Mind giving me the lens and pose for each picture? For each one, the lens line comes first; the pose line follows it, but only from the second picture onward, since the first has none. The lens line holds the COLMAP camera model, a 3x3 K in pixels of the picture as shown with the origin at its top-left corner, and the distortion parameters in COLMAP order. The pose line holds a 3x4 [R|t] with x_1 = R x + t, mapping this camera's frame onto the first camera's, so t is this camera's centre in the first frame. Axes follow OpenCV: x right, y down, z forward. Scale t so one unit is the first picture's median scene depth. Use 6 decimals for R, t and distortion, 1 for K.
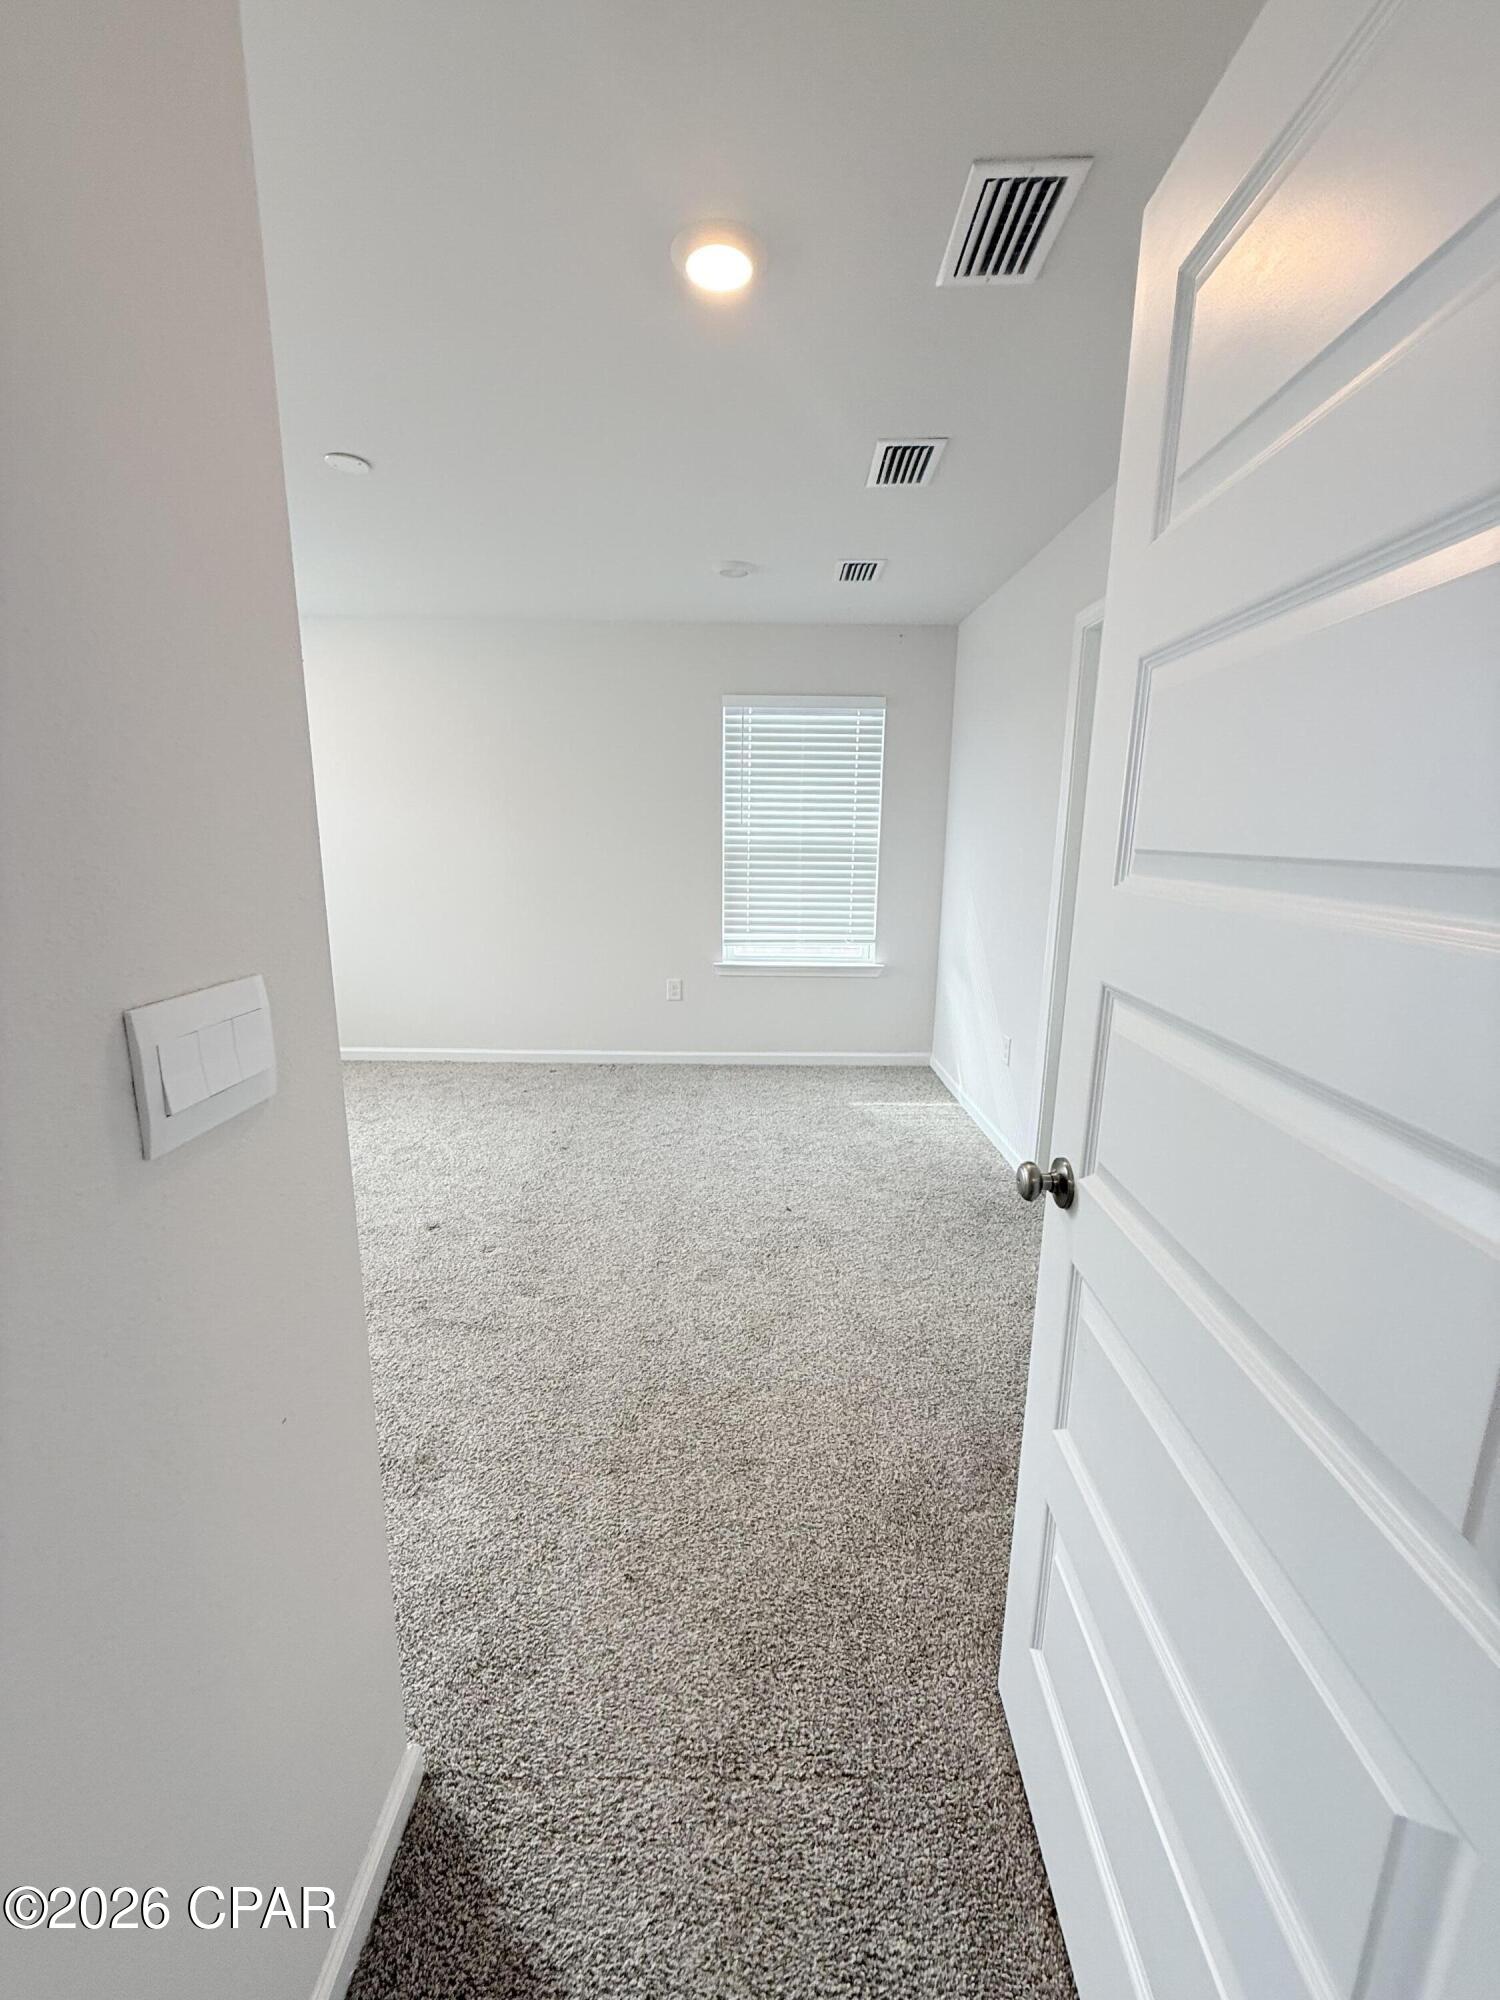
lens RADIAL K [[790.0, 0, 740.9], [0, 790.0, 1017.8], [0, 0, 1]] dist [-0.000527, 0.000178]
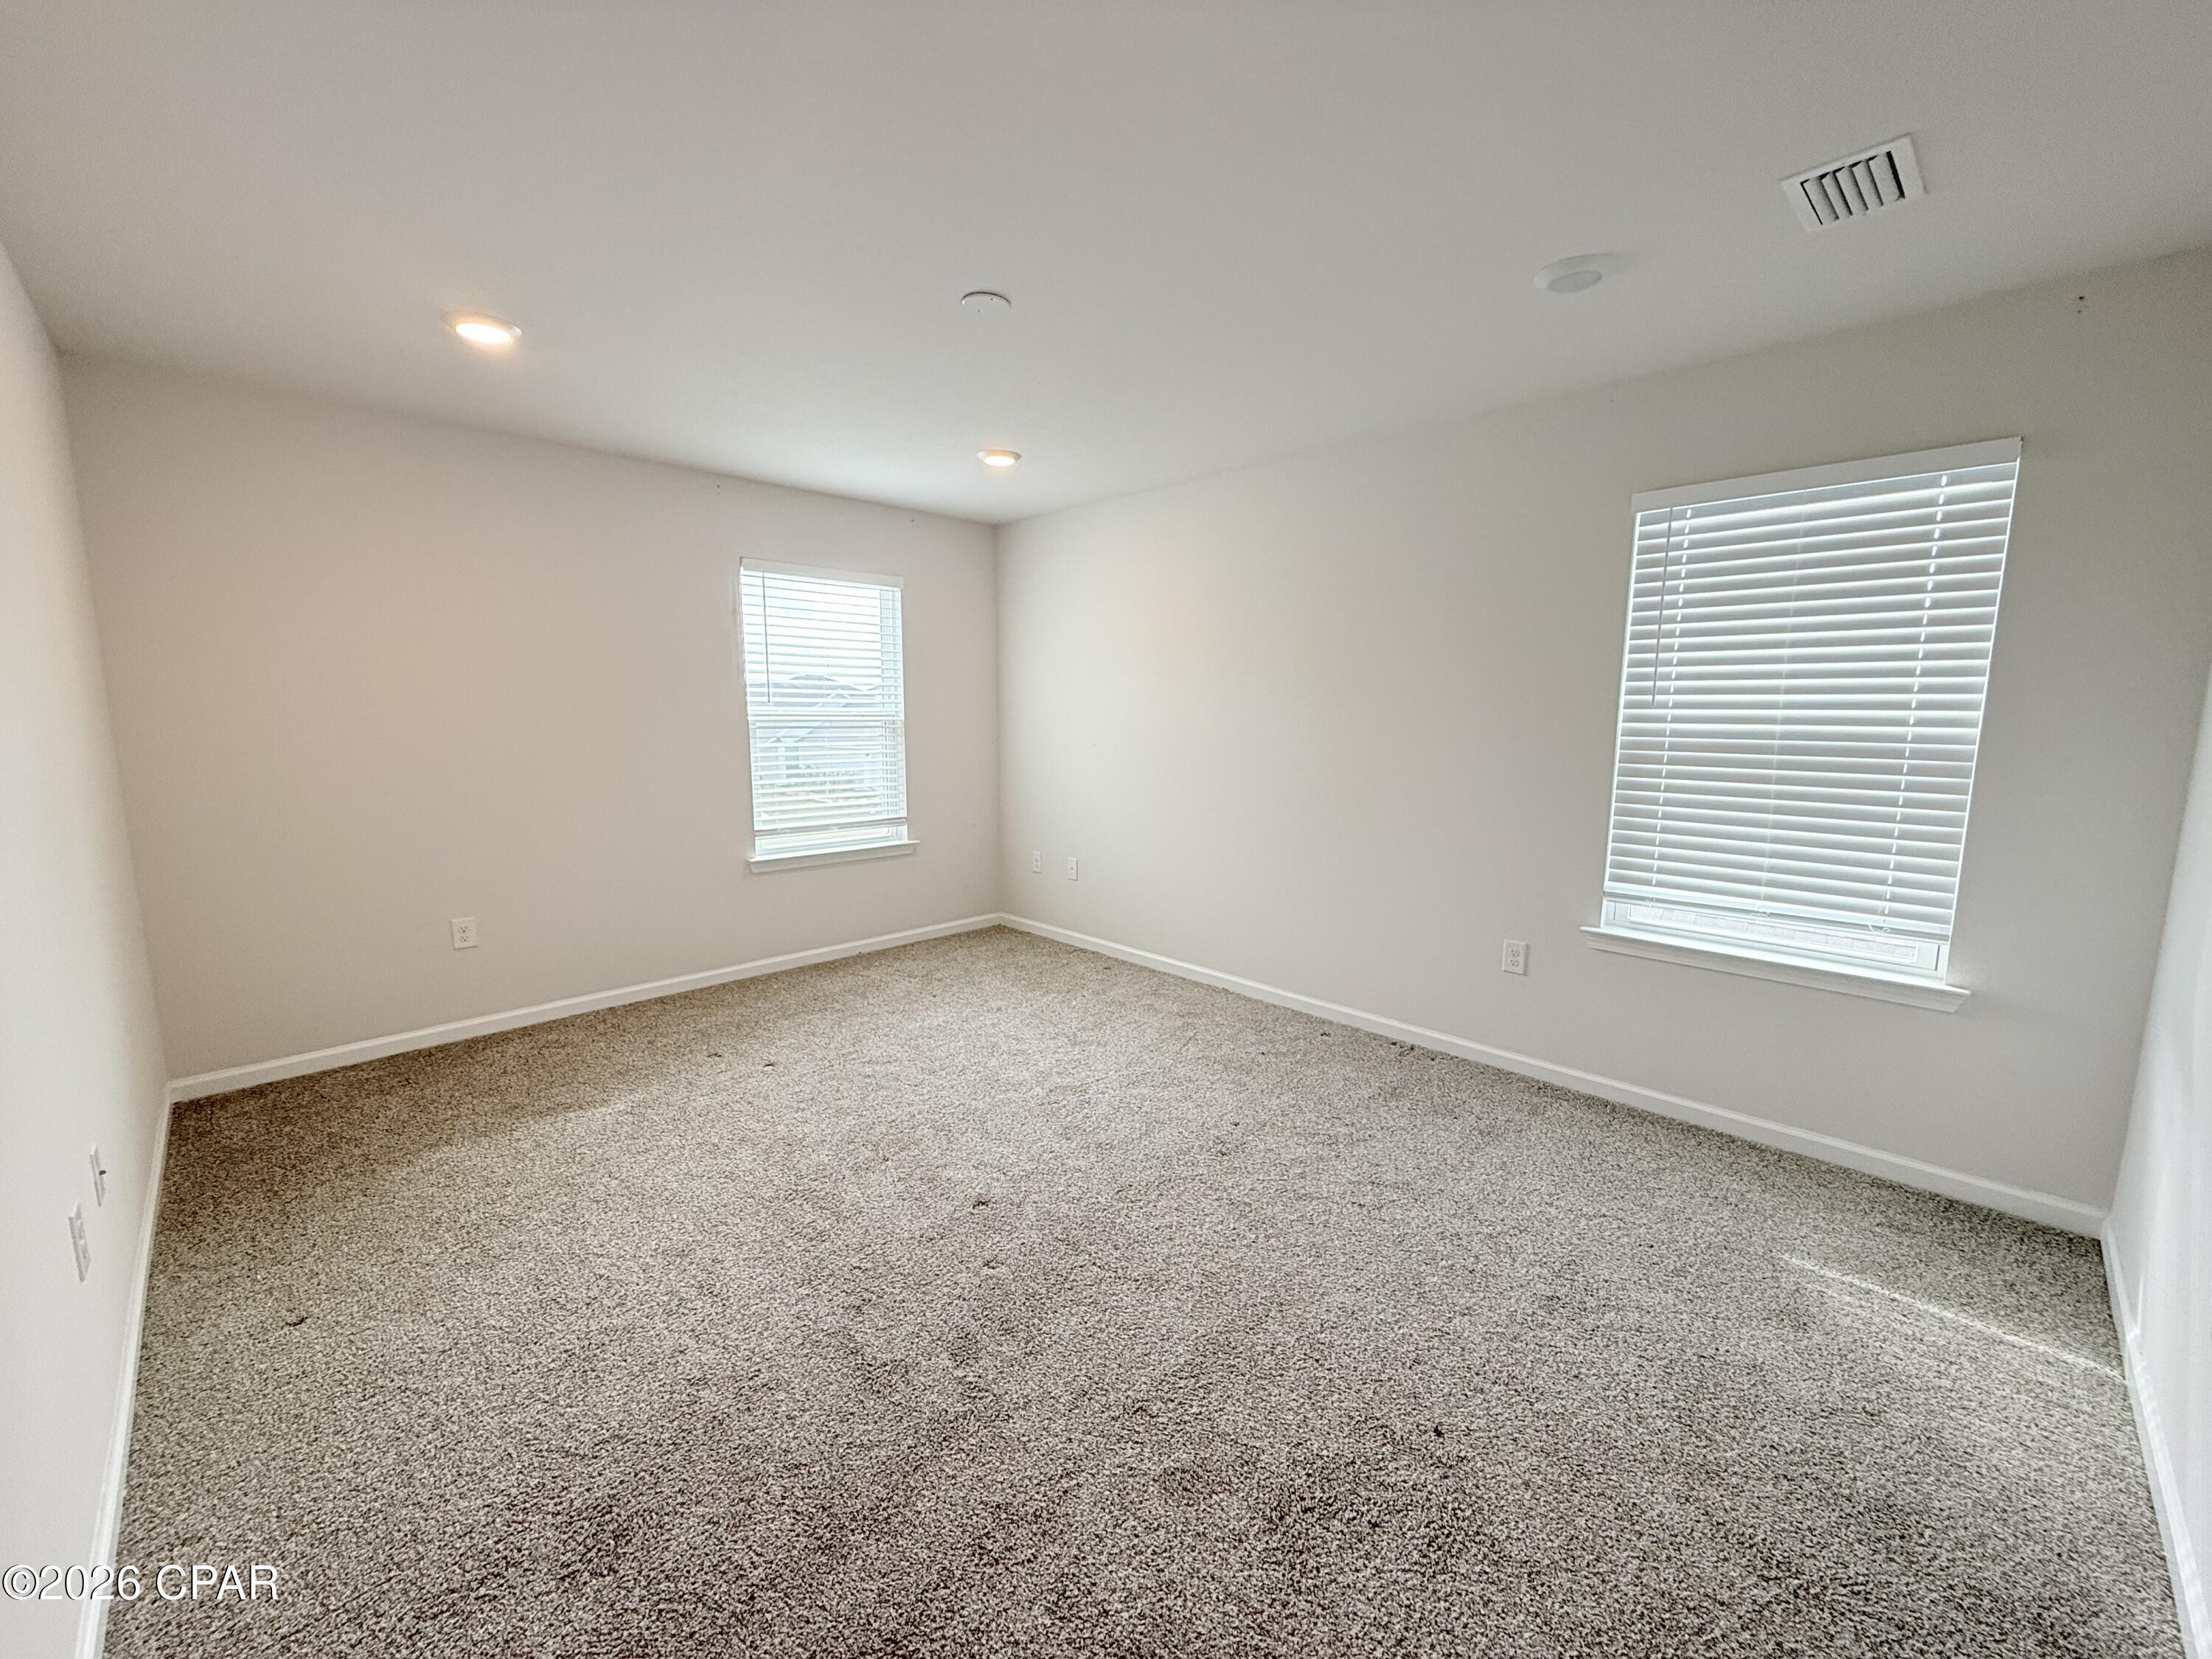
lens RADIAL K [[873.7, 0, 1112.9], [0, 873.7, 848.4], [0, 0, 1]] dist [-0.000527, 0.000178]
pose [[0.701835, 0.106491, -0.704335, 0.191214], [-0.160242, 0.987022, -0.010441, -0.067548], [0.694082, 0.120192, 0.709791, 0.272596]]
